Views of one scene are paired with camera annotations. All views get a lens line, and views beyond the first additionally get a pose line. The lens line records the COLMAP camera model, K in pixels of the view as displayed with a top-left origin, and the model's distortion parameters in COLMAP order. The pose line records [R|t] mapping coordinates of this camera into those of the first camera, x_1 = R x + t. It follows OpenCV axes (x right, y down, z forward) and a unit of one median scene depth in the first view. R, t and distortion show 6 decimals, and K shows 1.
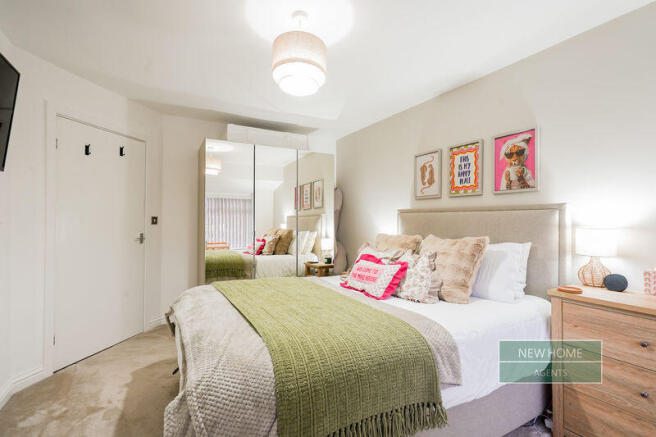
lens RADIAL K [[303.7, 0, 327.6], [0, 303.7, 221.2], [0, 0, 1]] dist [0.005125, 0.000435]
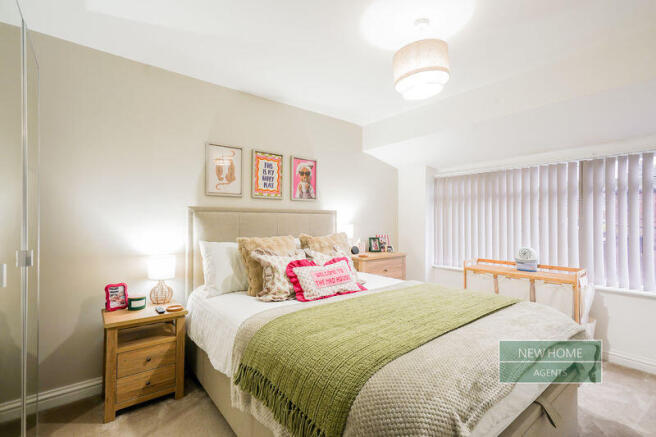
lens RADIAL K [[303.7, 0, 327.3], [0, 303.7, 216.8], [0, 0, 1]] dist [0.005125, 0.000435]
pose [[-0.145455, 0.004962, 0.989352, -0.699196], [-0.002559, 0.999982, -0.005392, -0.010831], [-0.989362, -0.003316, -0.145440, 0.964820]]
